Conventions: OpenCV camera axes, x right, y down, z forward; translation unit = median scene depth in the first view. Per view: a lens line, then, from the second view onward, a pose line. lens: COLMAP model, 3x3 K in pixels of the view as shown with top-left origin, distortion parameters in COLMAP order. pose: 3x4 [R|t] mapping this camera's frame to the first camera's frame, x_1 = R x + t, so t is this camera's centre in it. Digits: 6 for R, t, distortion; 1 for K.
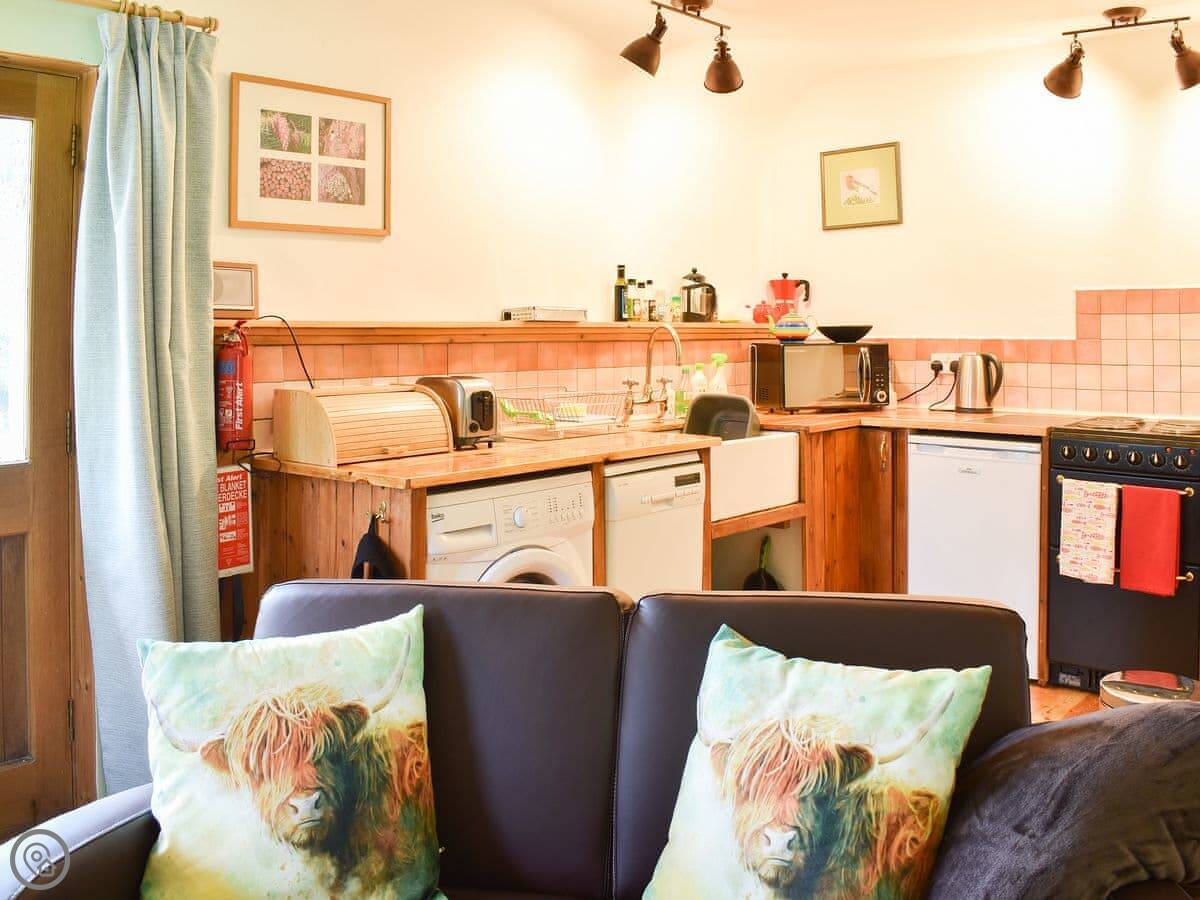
lens RADIAL K [[1071.5, 0, 597.2], [0, 1071.5, 377.7], [0, 0, 1]] dist [-0.108706, -0.004829]
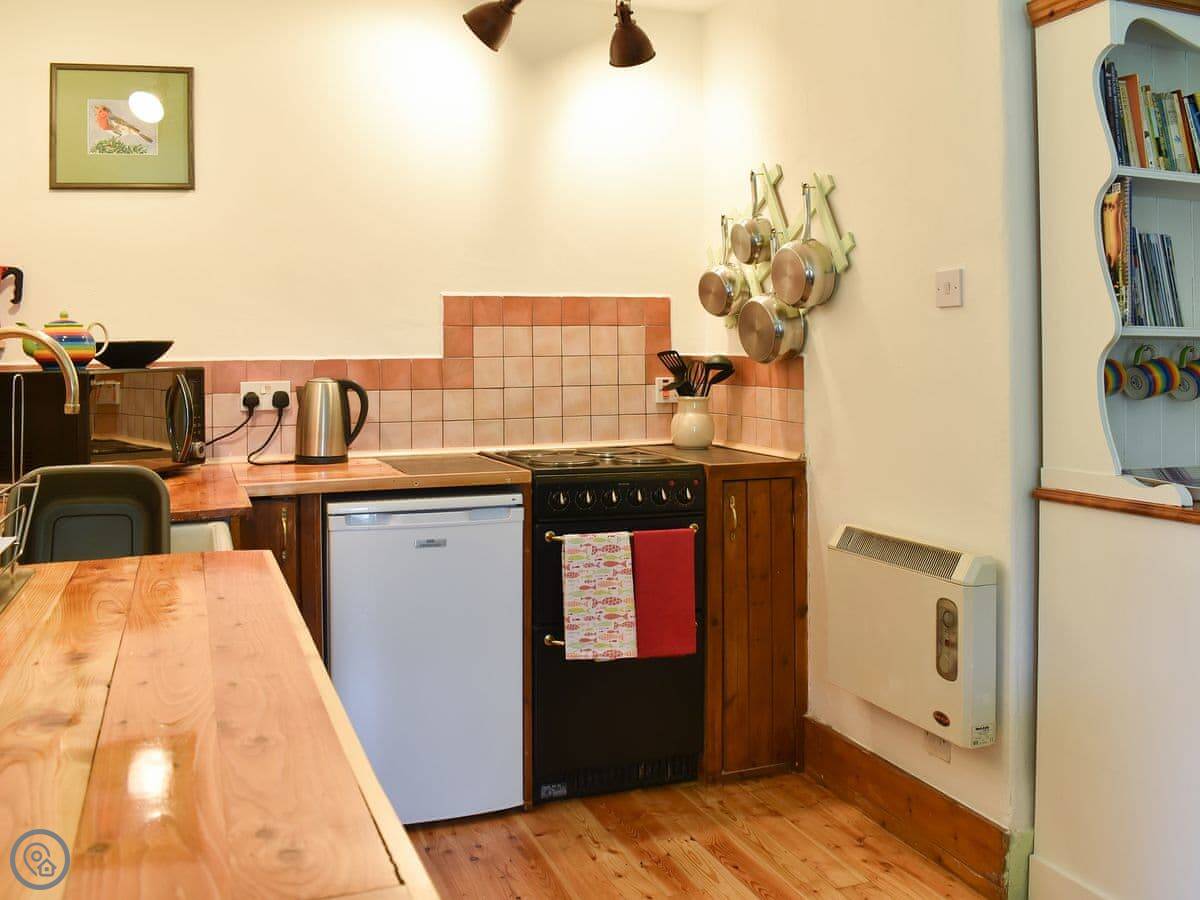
lens RADIAL K [[1071.5, 0, 597.2], [0, 1071.5, 377.7], [0, 0, 1]] dist [-0.108706, -0.004829]
pose [[0.474506, -0.015201, 0.880121, -0.197379], [0.050702, 0.998663, -0.010087, -0.007853], [-0.878791, 0.049410, 0.474643, 0.518041]]
